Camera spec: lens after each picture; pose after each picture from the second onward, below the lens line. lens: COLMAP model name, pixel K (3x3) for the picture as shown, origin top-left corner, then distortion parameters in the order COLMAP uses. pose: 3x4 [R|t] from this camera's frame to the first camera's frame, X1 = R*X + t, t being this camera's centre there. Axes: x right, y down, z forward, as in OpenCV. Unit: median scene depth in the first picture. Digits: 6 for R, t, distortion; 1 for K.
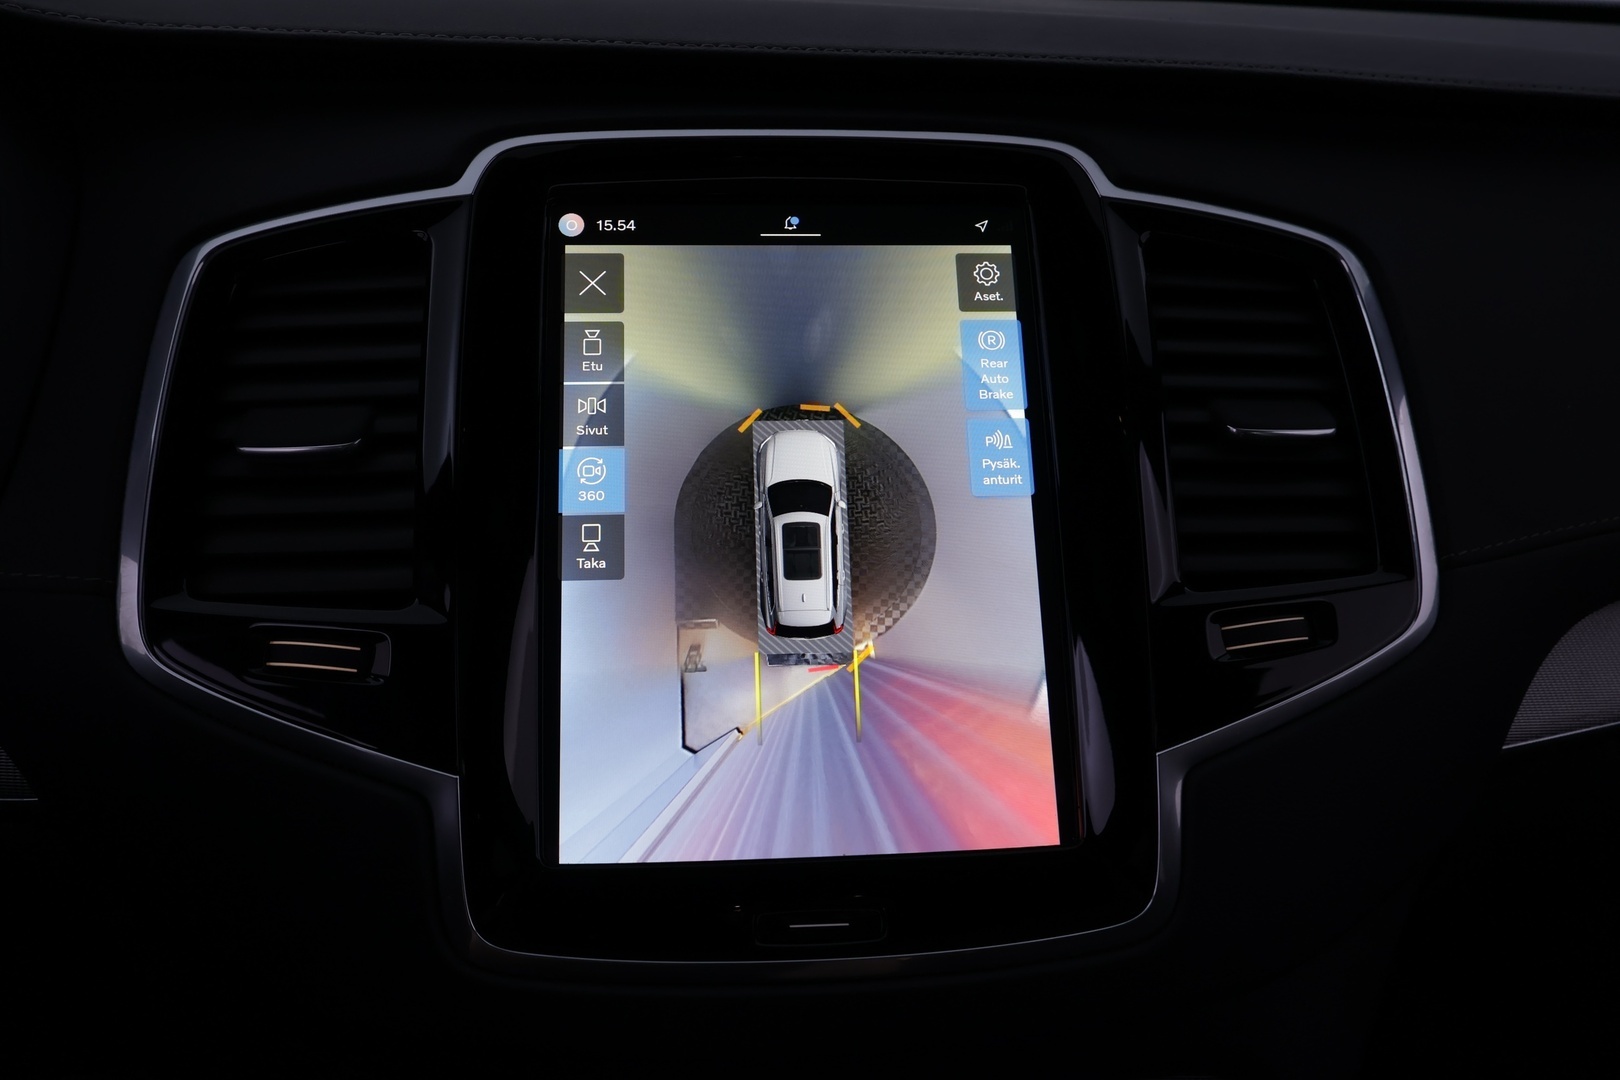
lens RADIAL K [[1293.8, 0, 810.0], [0, 1293.8, 540.0], [0, 0, 1]] dist [0.000691, 0.002166]
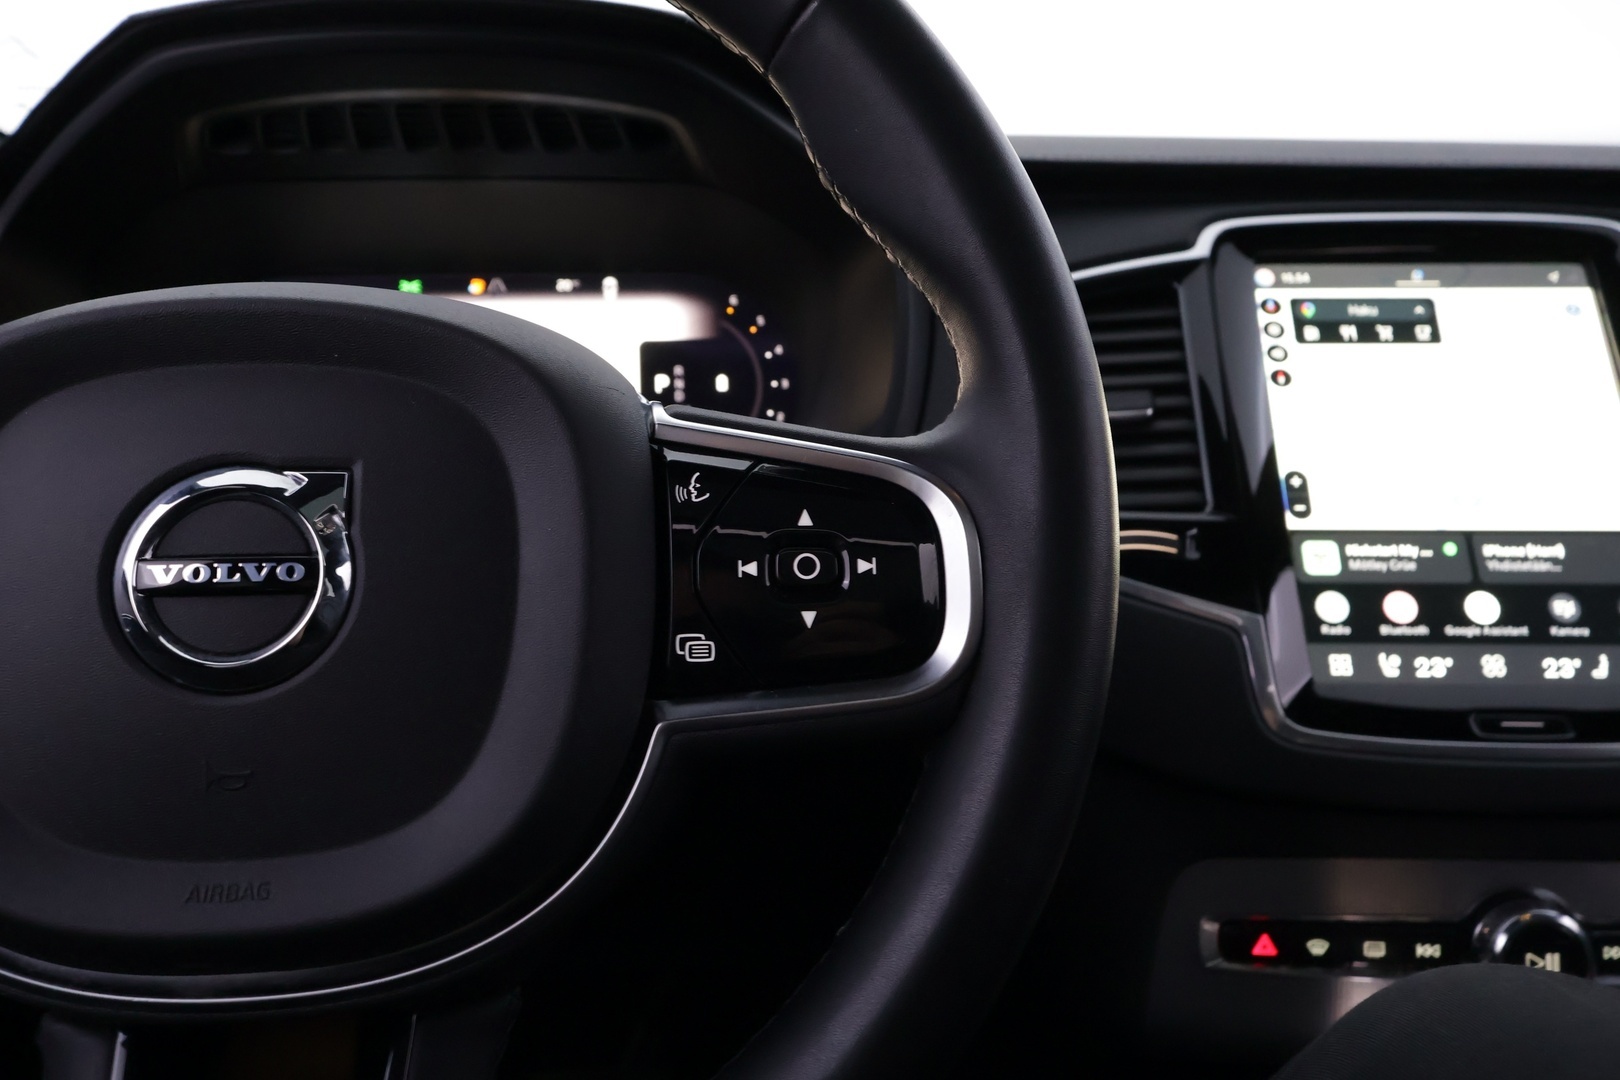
lens RADIAL K [[1282.7, 0, 810.0], [0, 1282.7, 540.0], [0, 0, 1]] dist [0.001614, 0.006840]
pose [[0.994125, 0.010753, -0.107699, -0.539810], [-0.026028, 0.989603, -0.141452, 0.272192], [0.105058, 0.143424, 0.984069, -0.447603]]
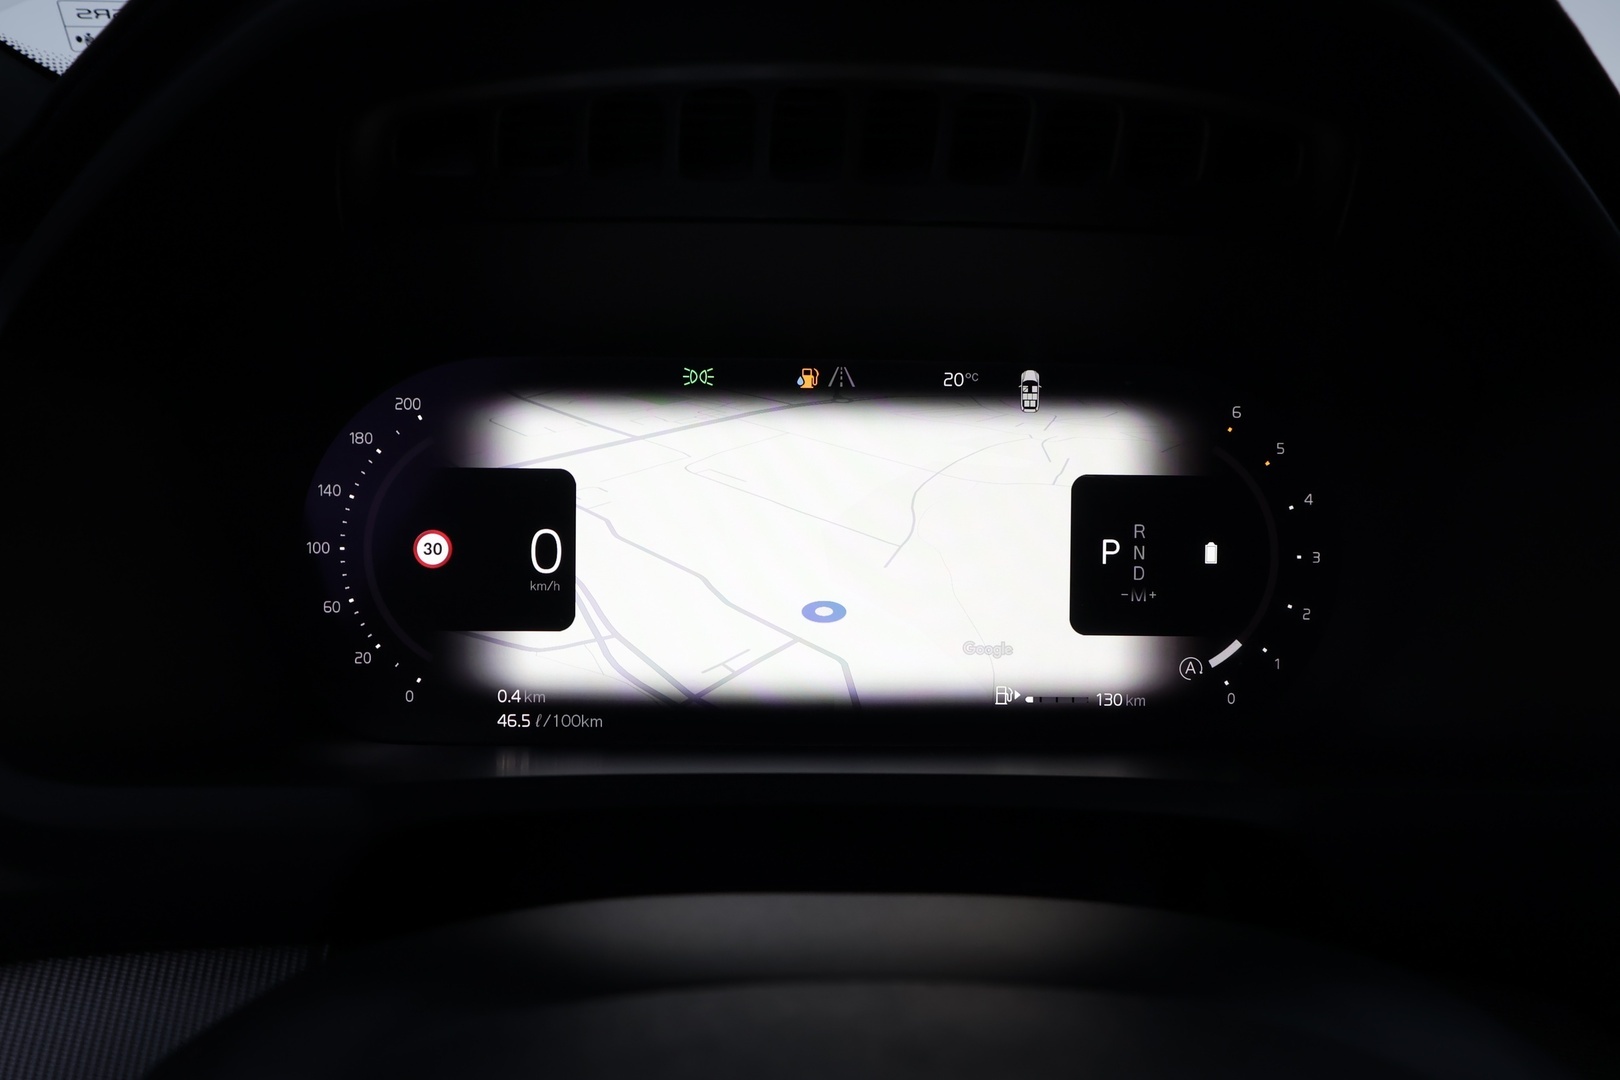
lens RADIAL K [[1282.7, 0, 810.0], [0, 1282.7, 540.0], [0, 0, 1]] dist [0.001614, 0.006840]
pose [[0.983118, 0.058962, -0.173210, -0.965680], [-0.073286, 0.994296, -0.077496, -0.072234], [0.167653, 0.088881, 0.981831, 0.129403]]
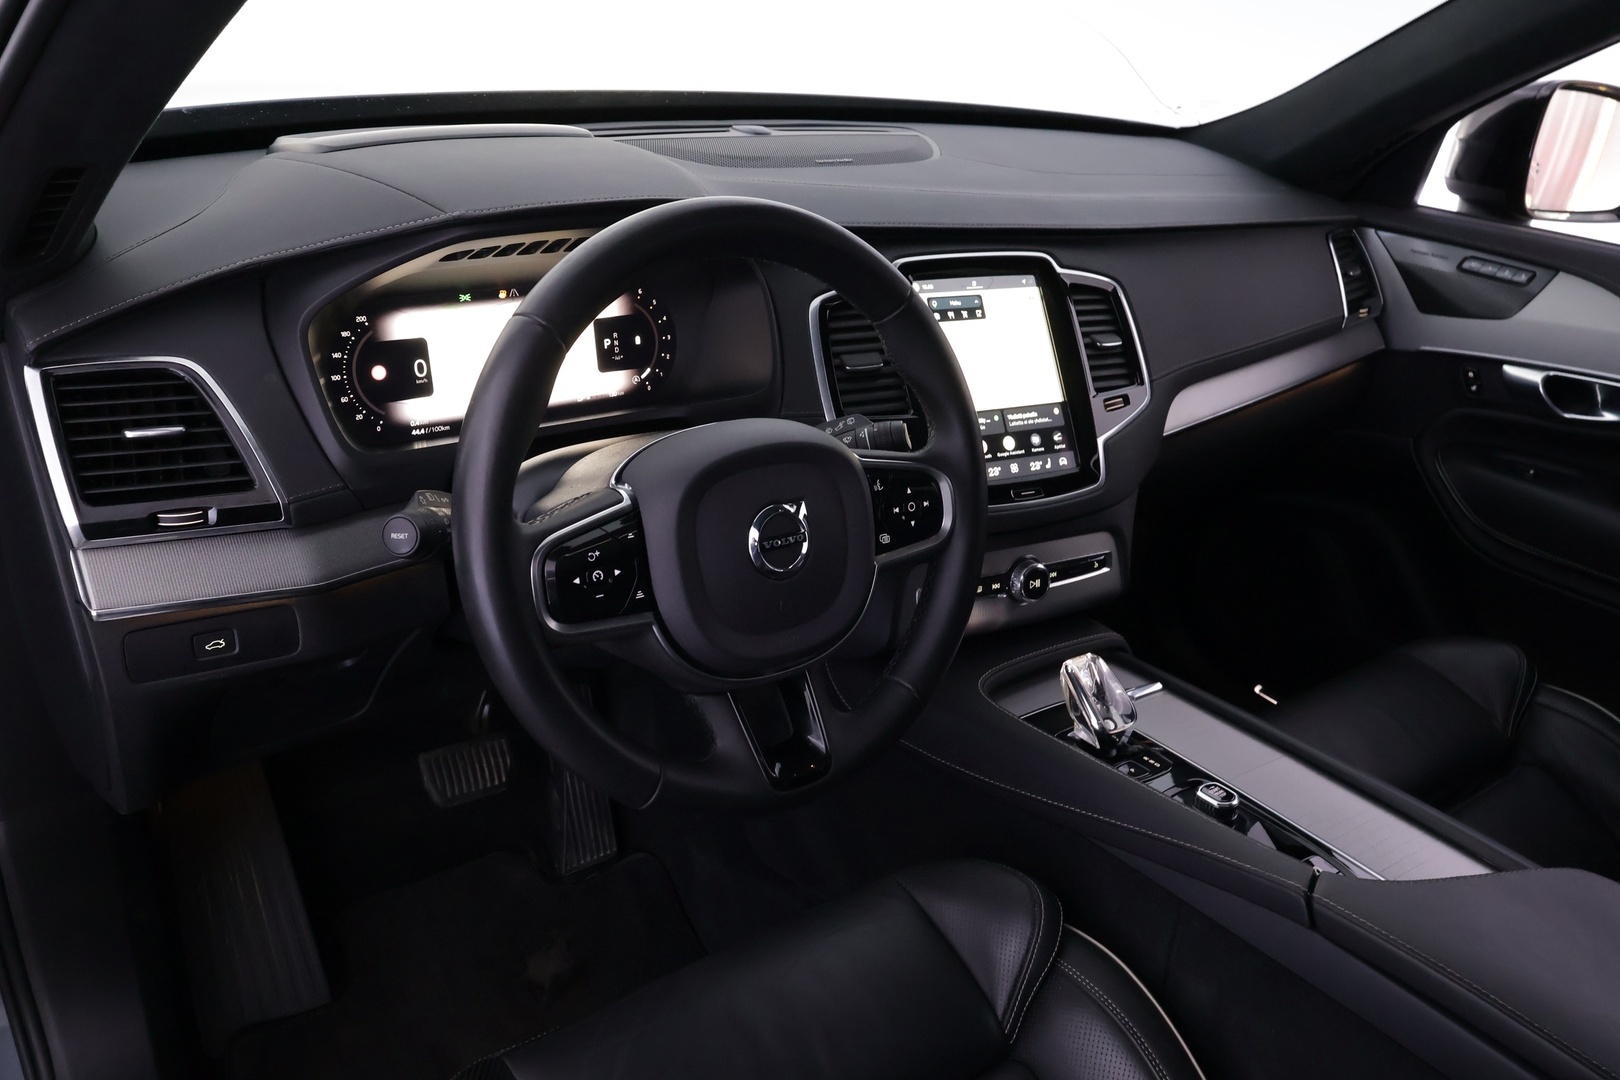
lens RADIAL K [[1282.7, 0, 810.0], [0, 1282.7, 540.0], [0, 0, 1]] dist [0.001614, 0.006840]
pose [[0.907550, -0.114259, 0.404101, -1.707587], [0.065611, 0.989036, 0.132297, -0.071360], [-0.414786, -0.093552, 0.905097, -1.697038]]
